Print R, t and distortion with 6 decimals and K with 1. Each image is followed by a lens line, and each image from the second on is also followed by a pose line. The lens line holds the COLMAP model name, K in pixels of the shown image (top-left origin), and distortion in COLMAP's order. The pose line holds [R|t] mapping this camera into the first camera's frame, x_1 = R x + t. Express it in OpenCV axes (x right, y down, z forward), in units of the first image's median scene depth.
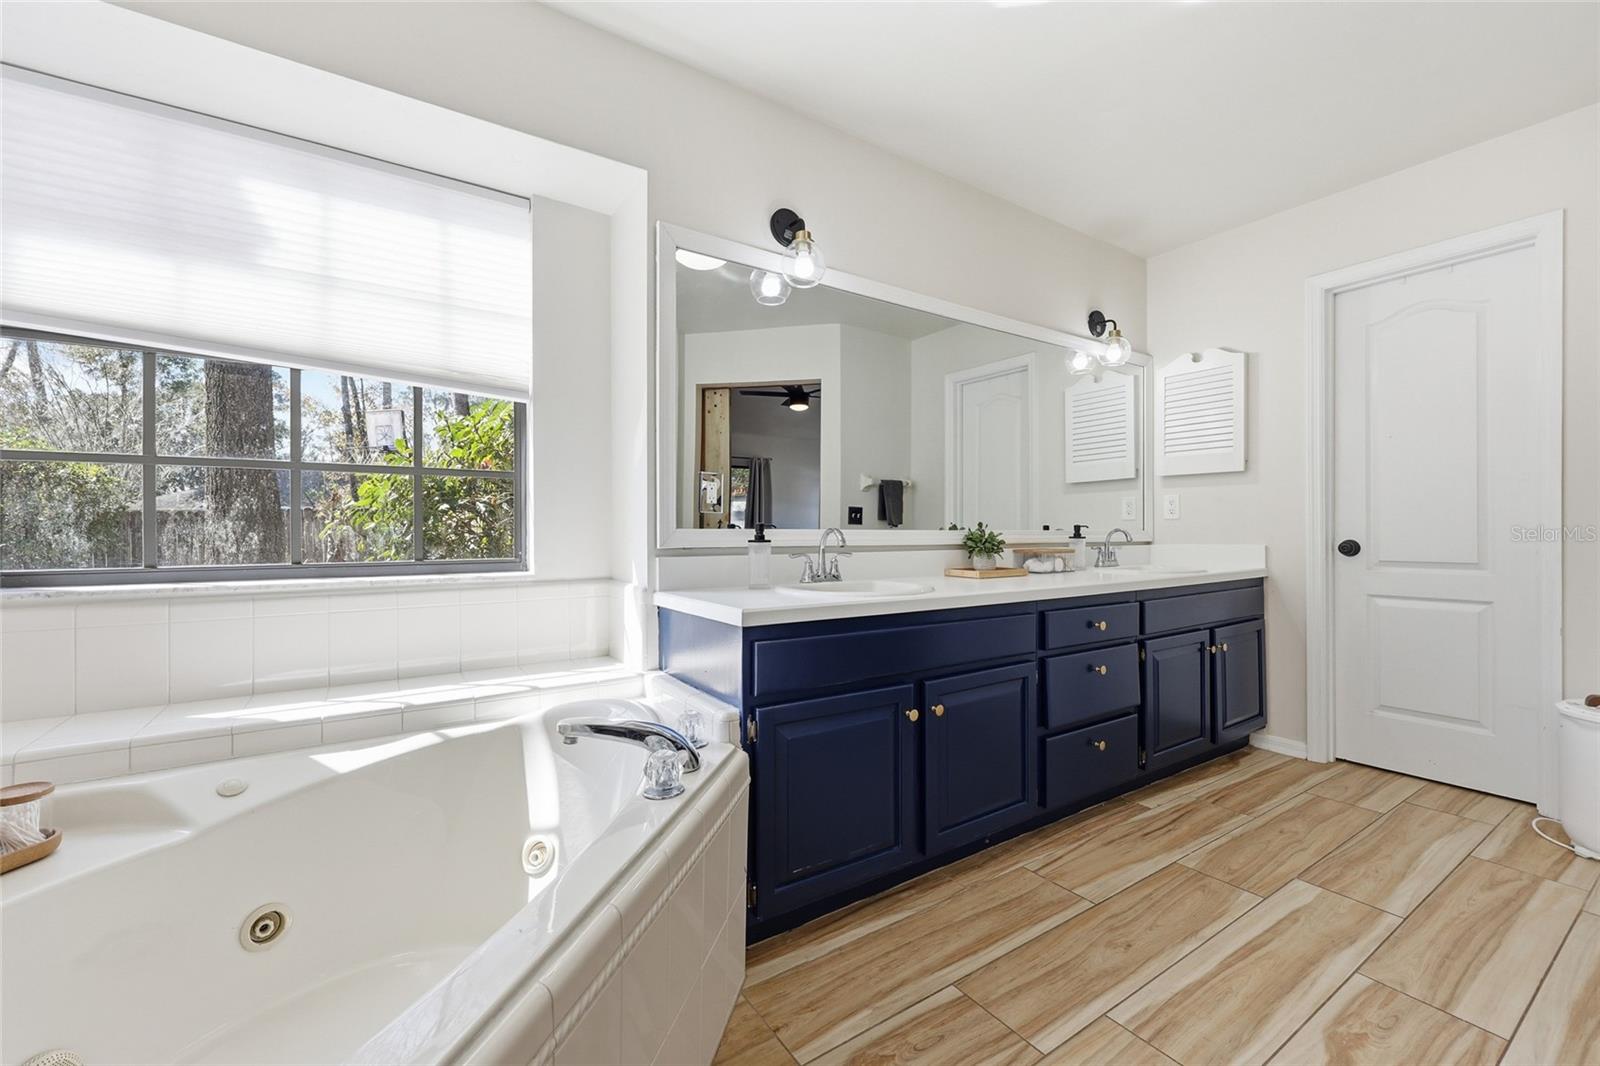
lens RADIAL K [[654.7, 0, 801.2], [0, 654.7, 533.3], [0, 0, 1]] dist [0.003009, -0.000138]
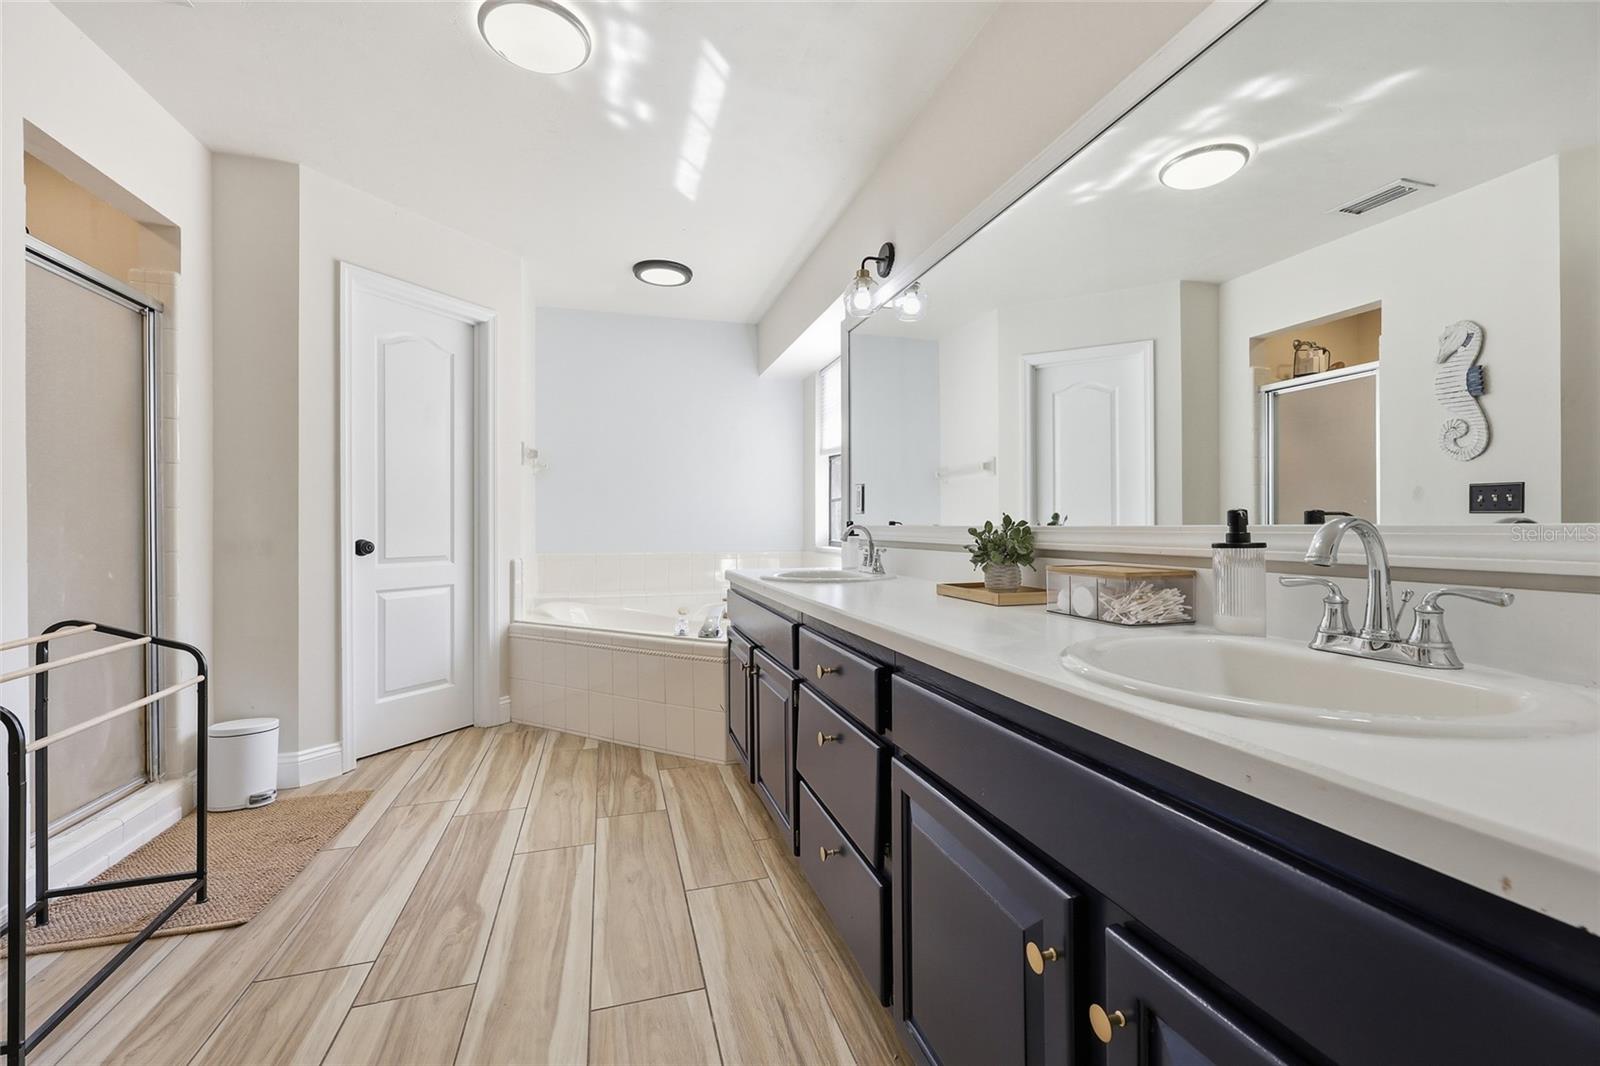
lens RADIAL K [[654.7, 0, 801.0], [0, 654.7, 528.5], [0, 0, 1]] dist [0.003009, -0.000138]
pose [[-0.291082, 0.005371, -0.956683, 1.601704], [0.002901, 0.999985, 0.004731, -0.009516], [0.956694, -0.001398, -0.291093, 1.712373]]
